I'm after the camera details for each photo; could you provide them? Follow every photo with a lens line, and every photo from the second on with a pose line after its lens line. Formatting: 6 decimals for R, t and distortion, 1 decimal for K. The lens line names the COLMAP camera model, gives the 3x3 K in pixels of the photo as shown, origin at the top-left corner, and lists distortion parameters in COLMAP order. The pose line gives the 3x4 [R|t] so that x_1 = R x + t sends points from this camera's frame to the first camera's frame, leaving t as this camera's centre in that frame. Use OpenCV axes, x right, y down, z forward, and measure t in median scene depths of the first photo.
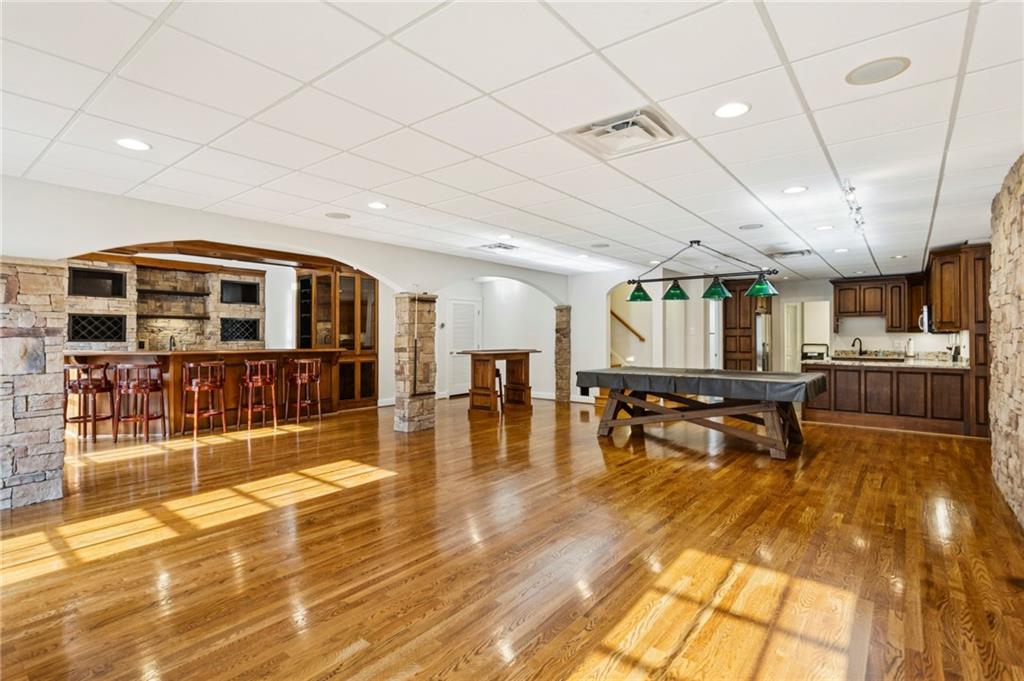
lens RADIAL K [[503.9, 0, 508.2], [0, 503.9, 334.6], [0, 0, 1]] dist [-0.000900, 0.000747]
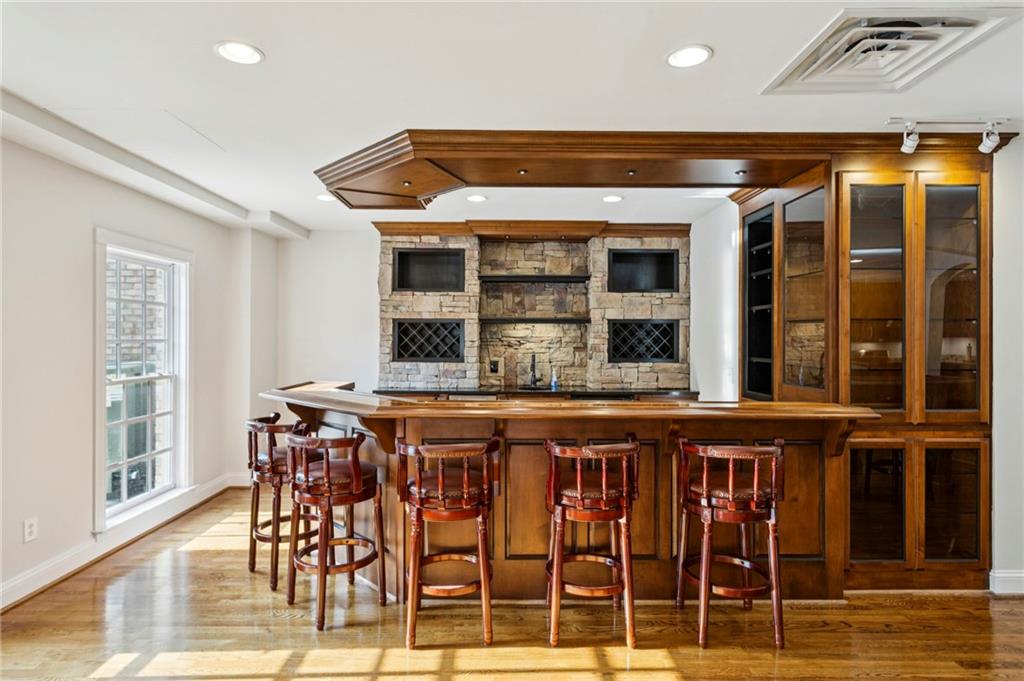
lens RADIAL K [[550.8, 0, 509.3], [0, 550.8, 336.3], [0, 0, 1]] dist [-0.000936, -0.001010]
pose [[0.627183, -0.001385, -0.778871, -0.185669], [0.002200, 0.999998, -0.000007, -0.016287], [0.778869, -0.001710, 0.627184, 0.572887]]
